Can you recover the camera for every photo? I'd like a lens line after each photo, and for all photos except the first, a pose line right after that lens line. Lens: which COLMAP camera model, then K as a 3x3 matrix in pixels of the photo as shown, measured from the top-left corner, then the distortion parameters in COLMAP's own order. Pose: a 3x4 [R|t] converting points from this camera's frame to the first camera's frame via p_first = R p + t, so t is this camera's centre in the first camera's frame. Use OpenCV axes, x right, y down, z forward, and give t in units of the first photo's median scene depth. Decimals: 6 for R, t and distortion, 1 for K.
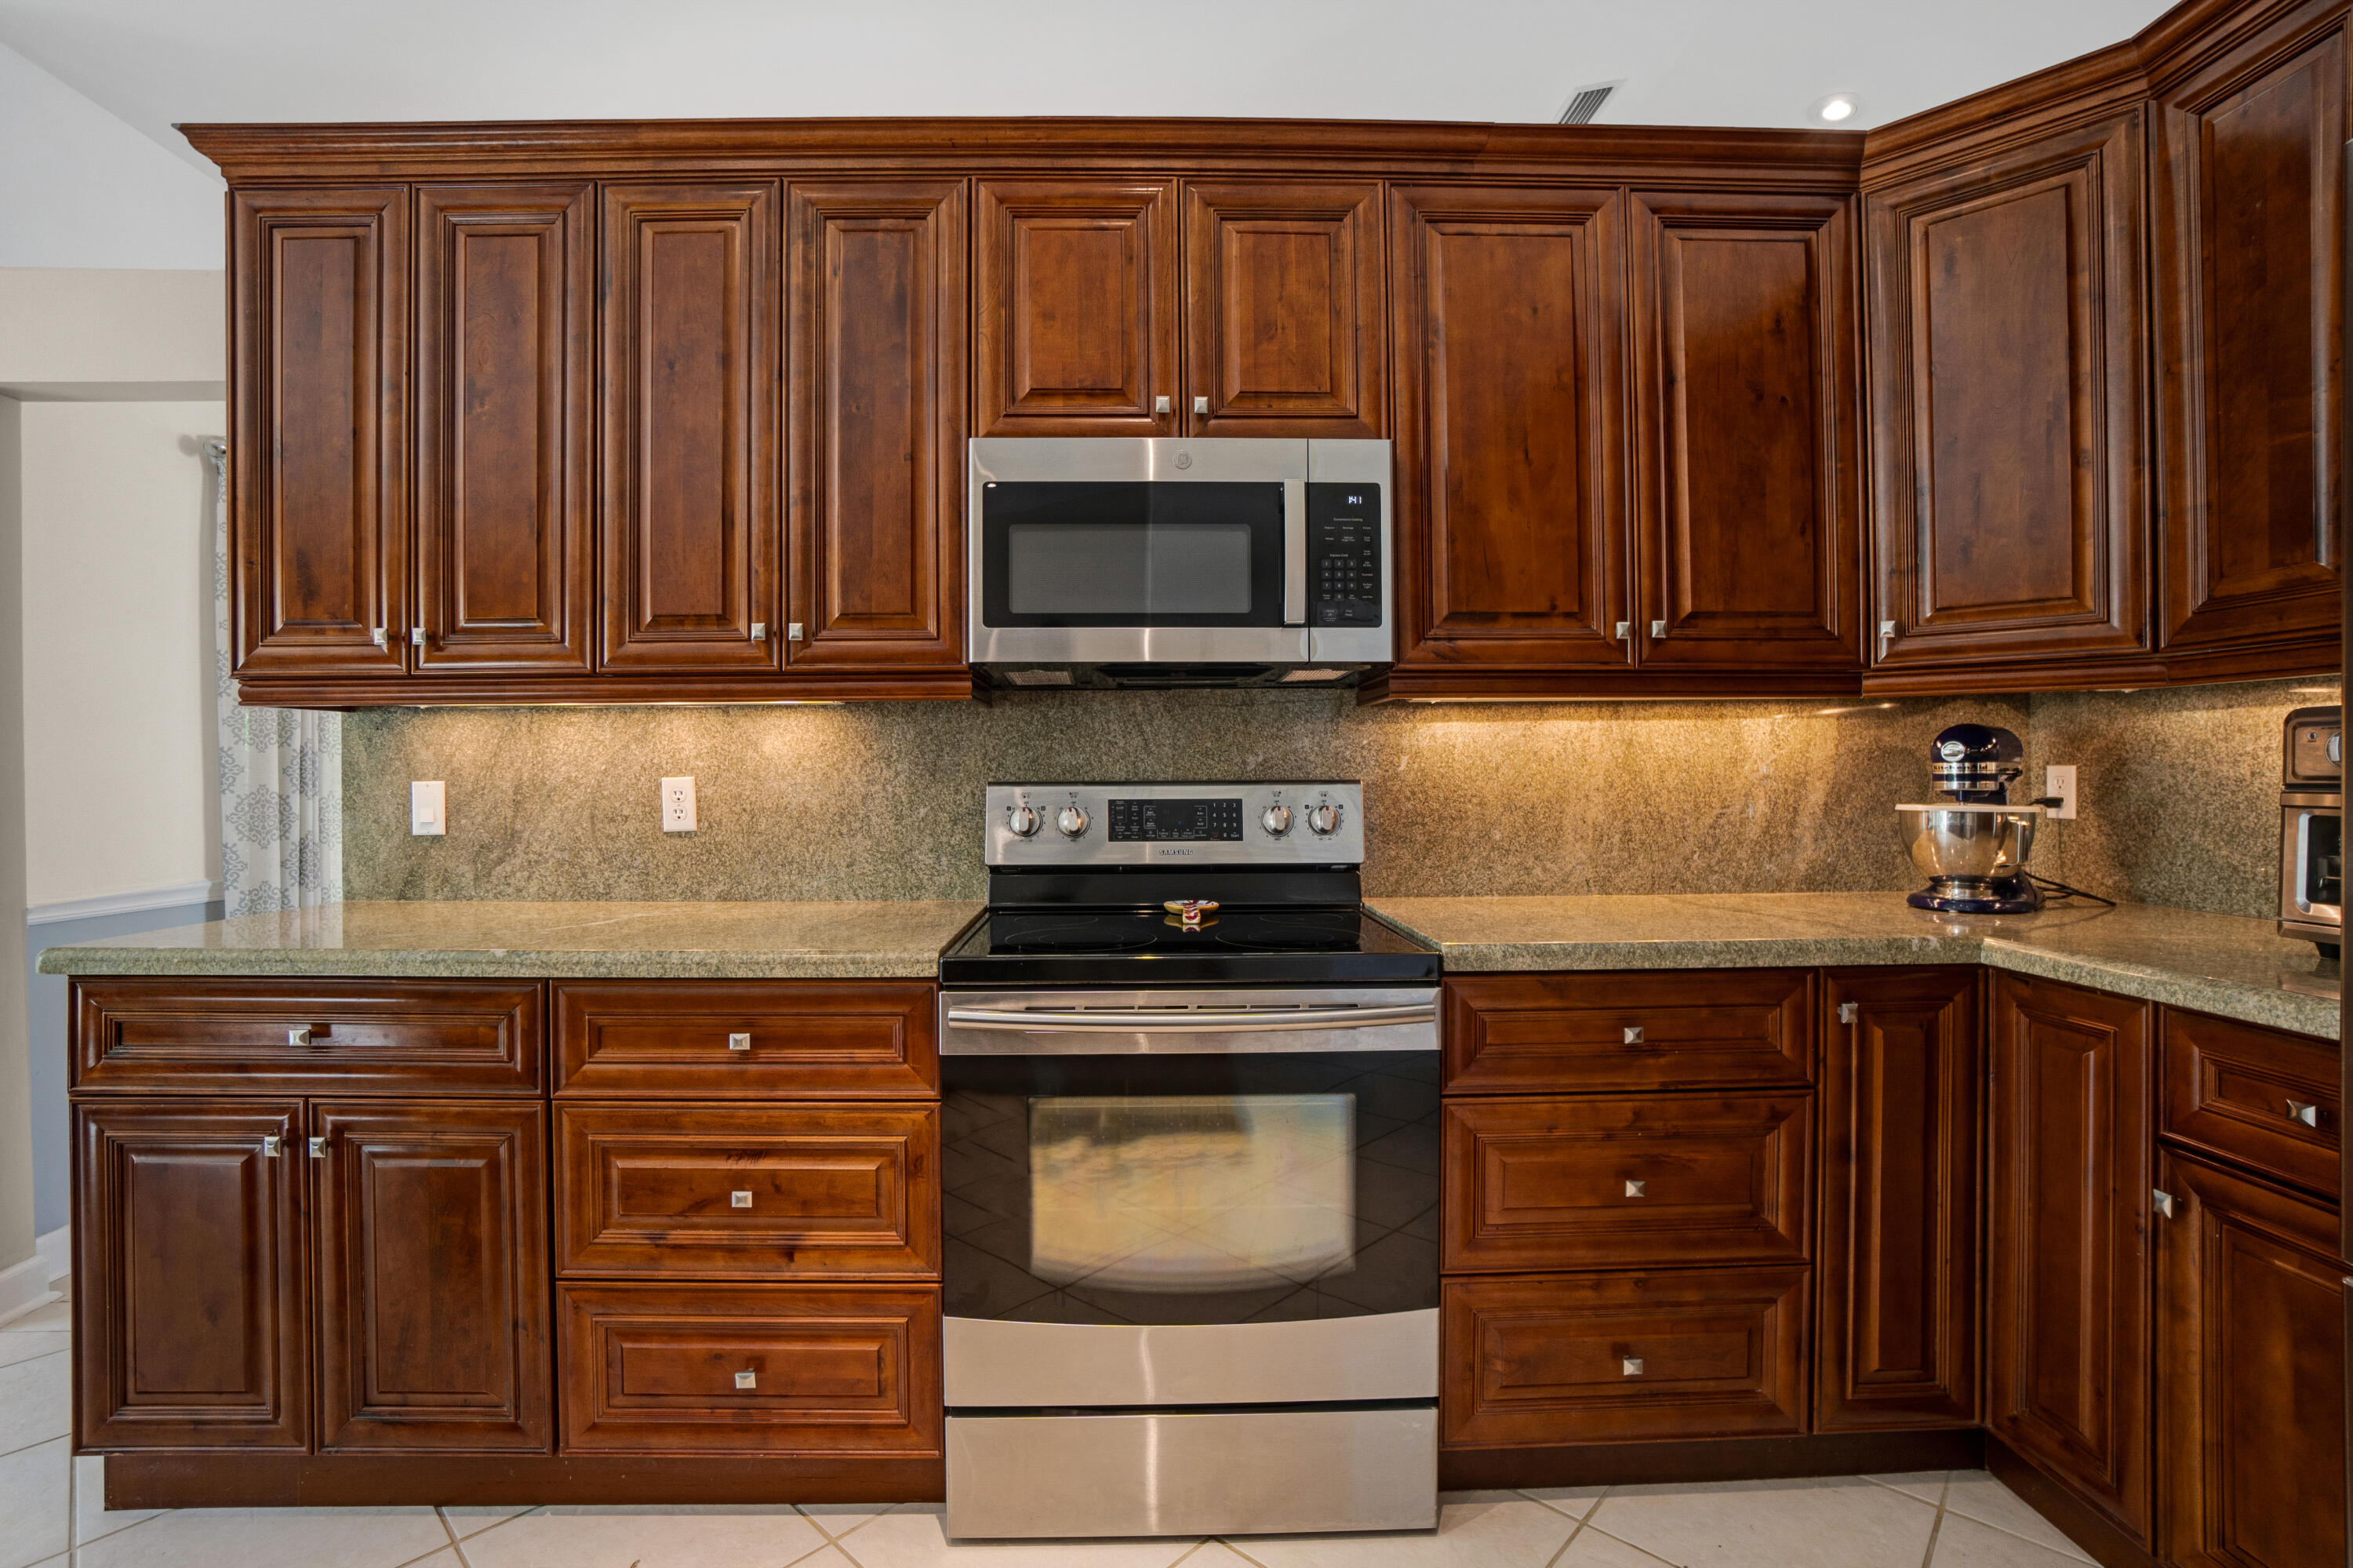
lens RADIAL K [[1079.2, 0, 1154.7], [0, 1079.2, 778.4], [0, 0, 1]] dist [-0.070709, 0.027129]
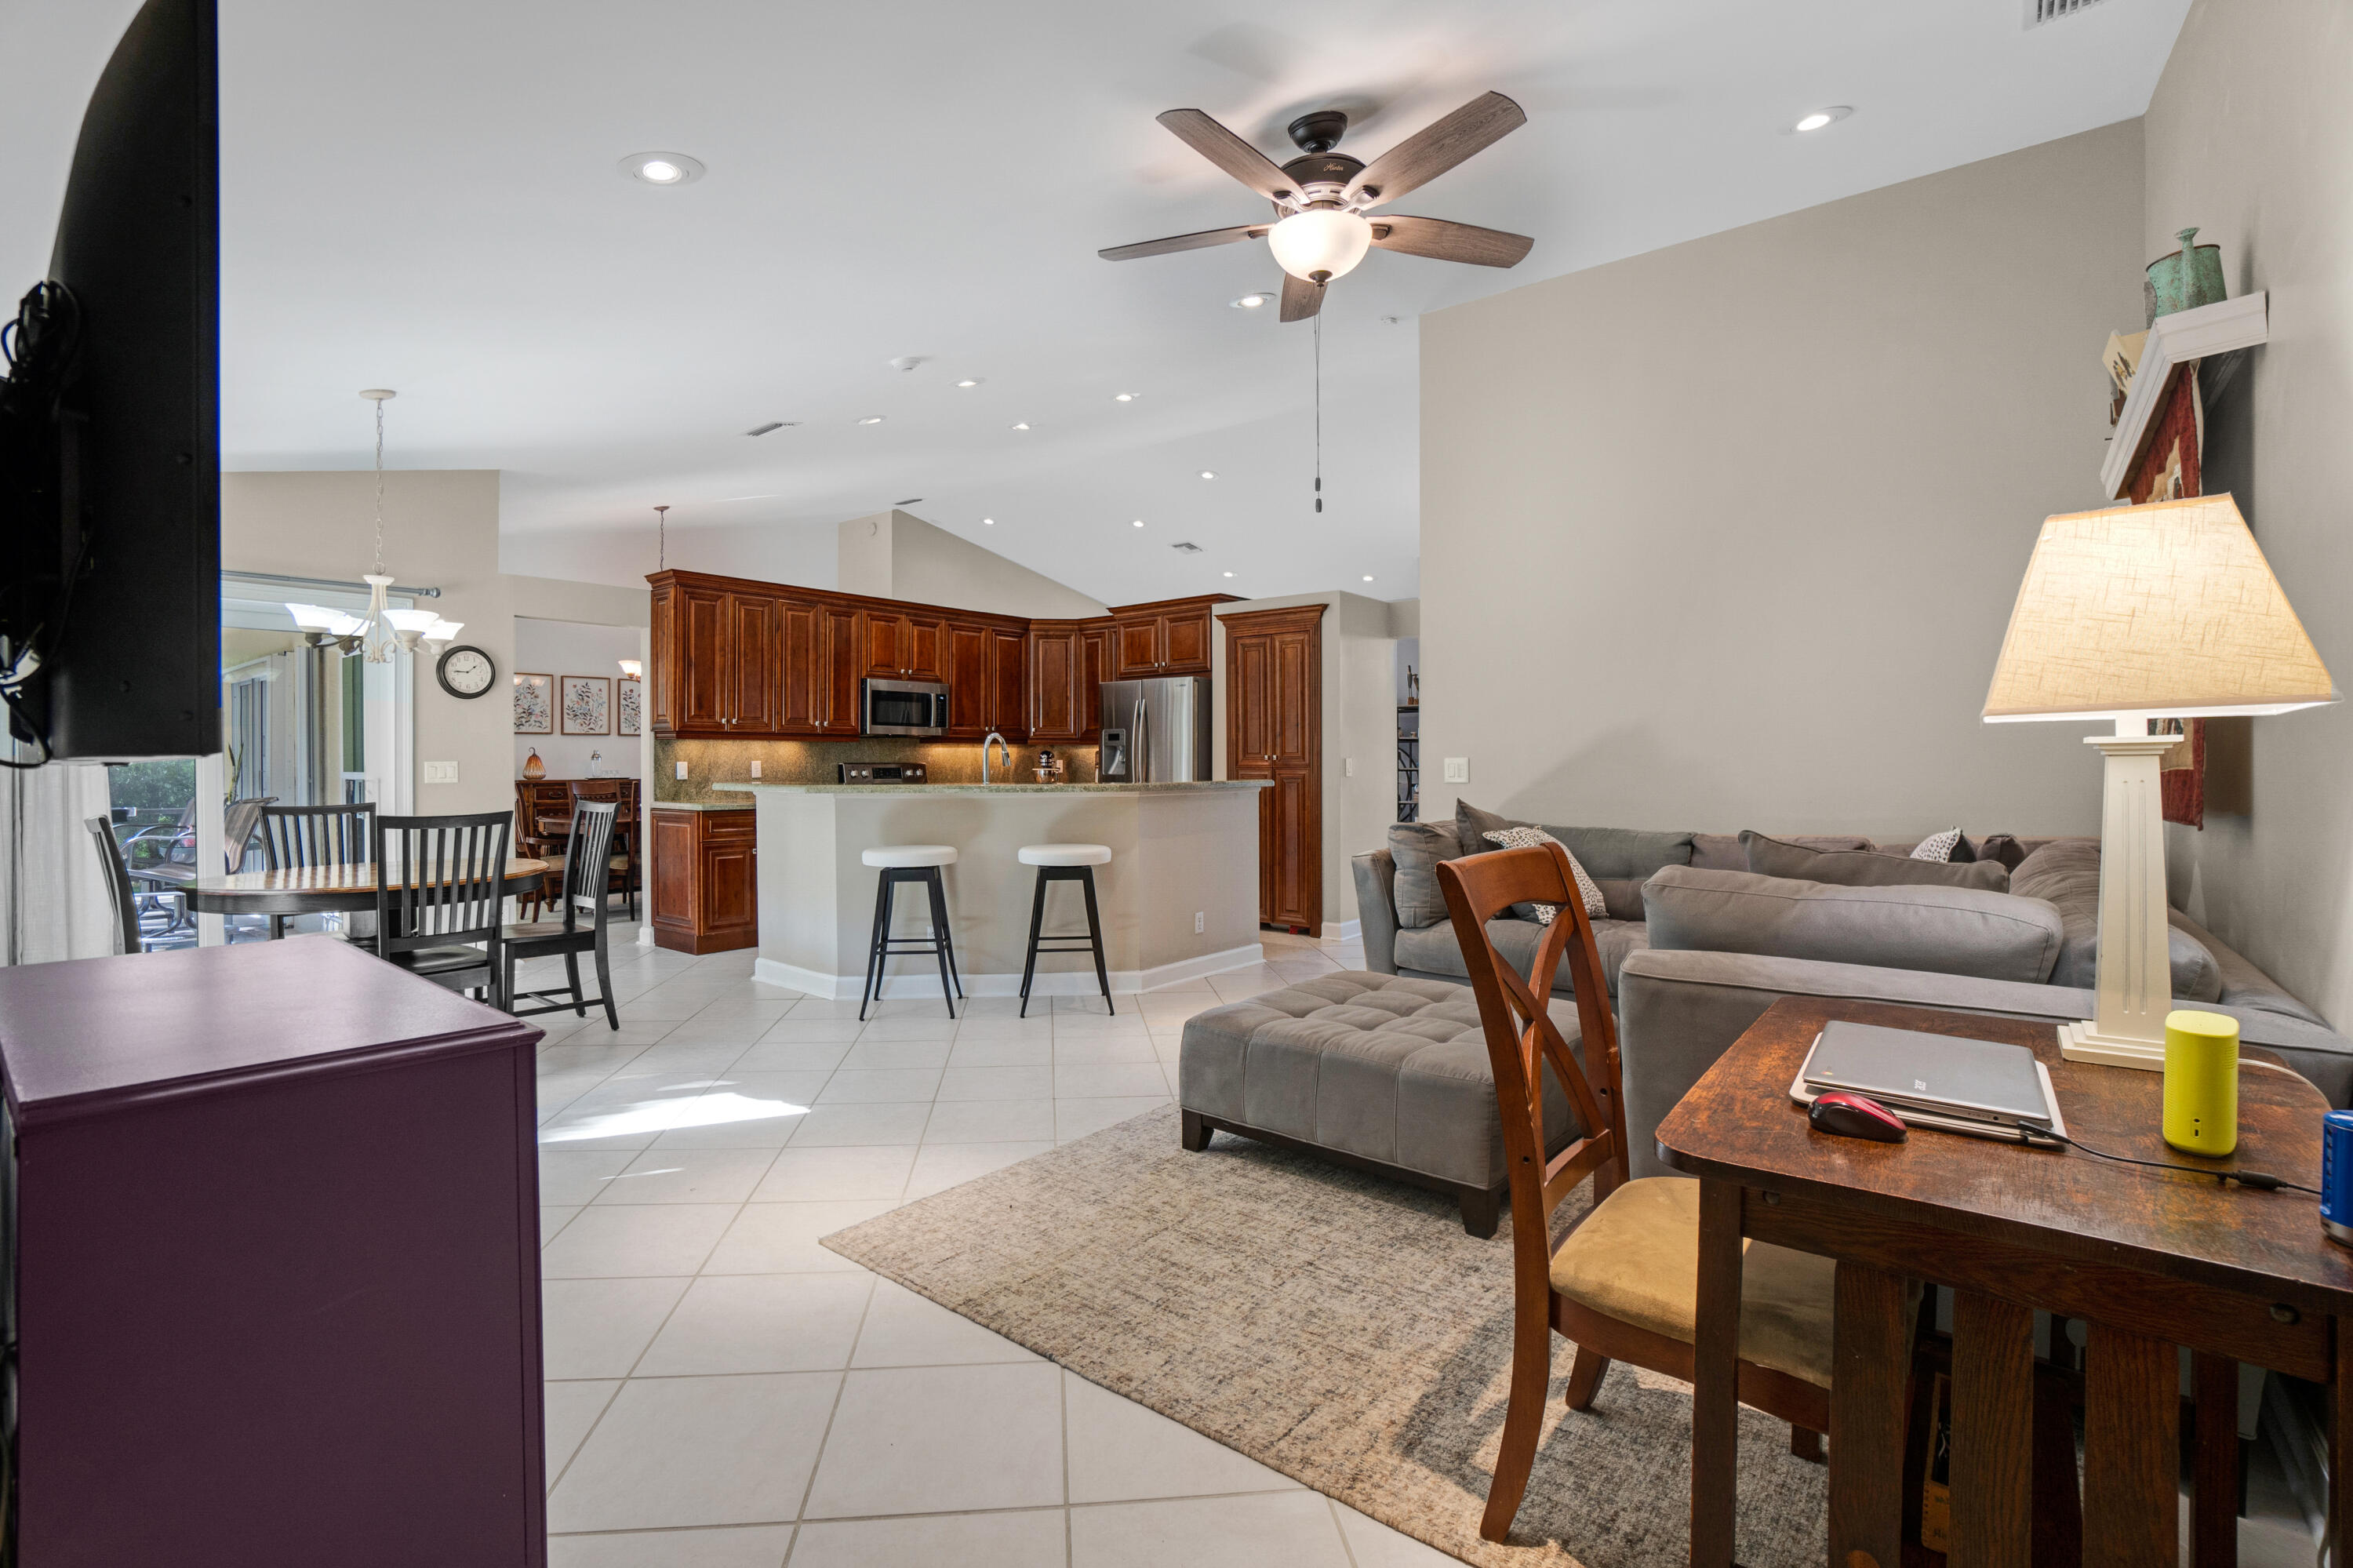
lens RADIAL K [[1079.2, 0, 1154.7], [0, 1079.2, 778.4], [0, 0, 1]] dist [-0.070709, 0.027129]
pose [[0.641306, -0.006302, 0.767260, -2.505028], [0.000746, 0.999971, 0.007590, 0.032214], [-0.767285, -0.004295, 0.641292, -2.363171]]
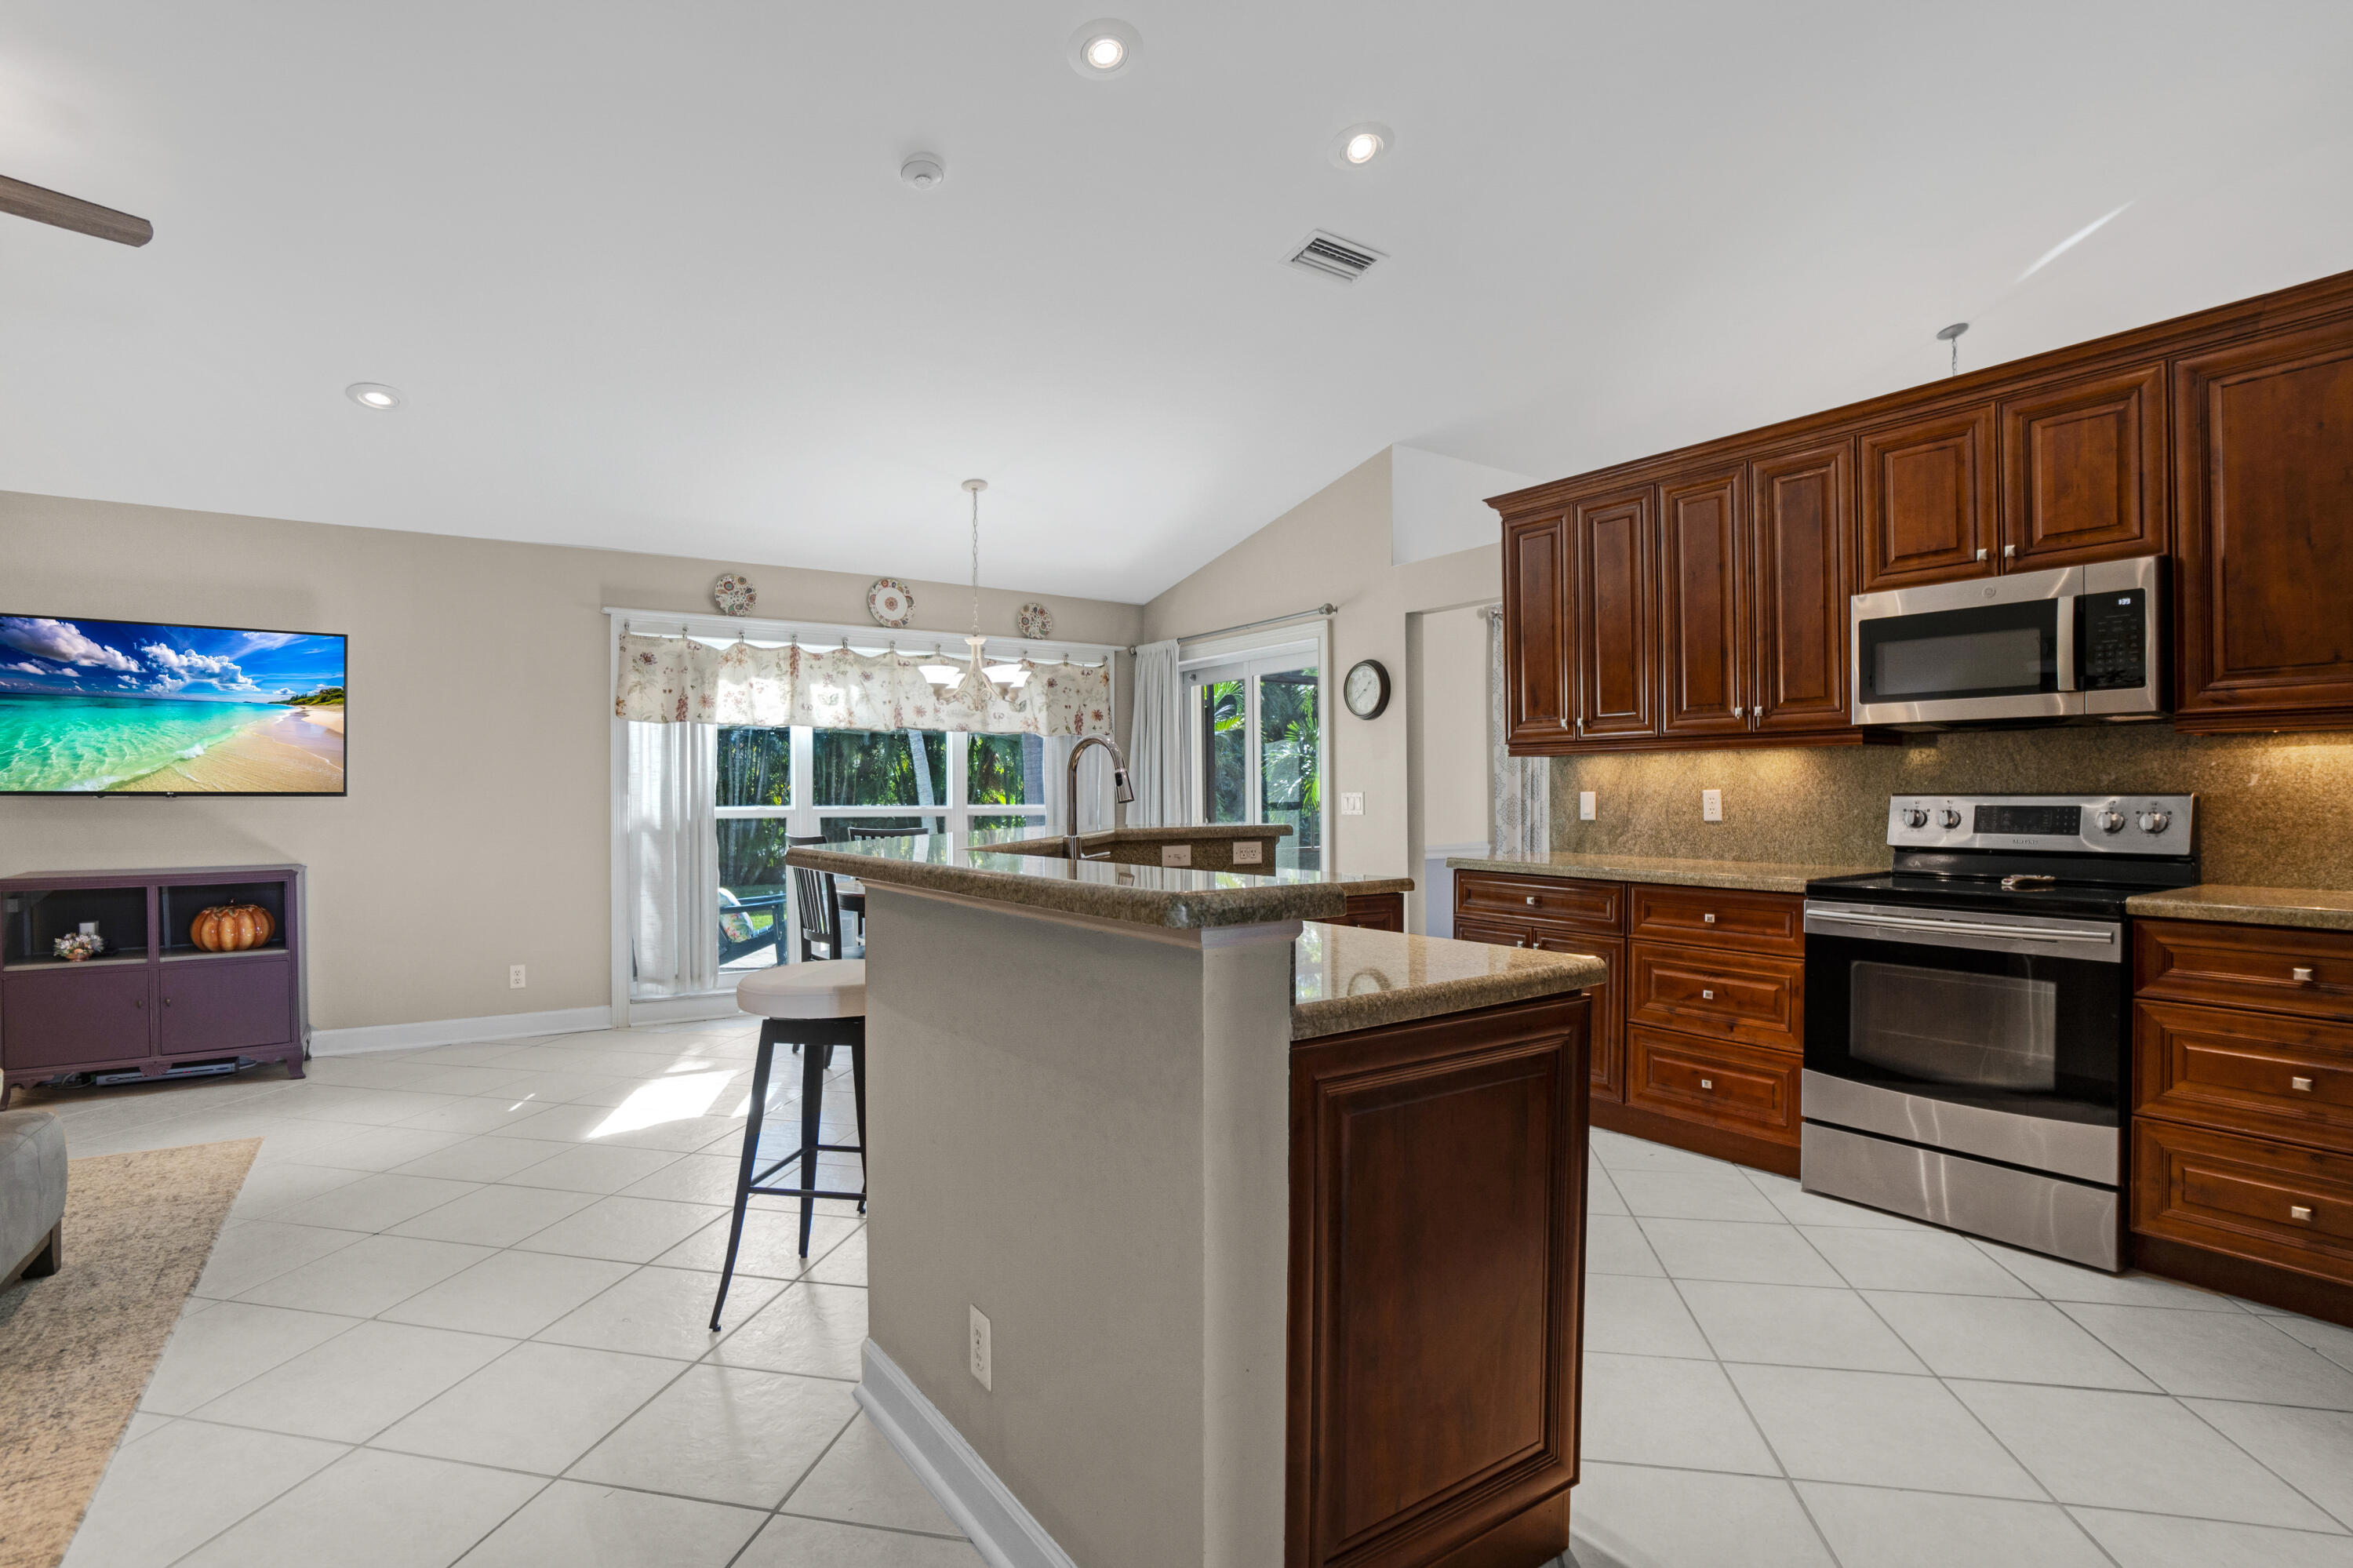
lens RADIAL K [[1148.1, 0, 1150.4], [0, 1148.1, 800.3], [0, 0, 1]] dist [-0.064318, 0.023892]
pose [[0.533985, 0.008789, -0.845448, 0.736230], [-0.001747, 0.999955, 0.009291, 0.000068], [0.845492, -0.003485, 0.533976, -0.907546]]
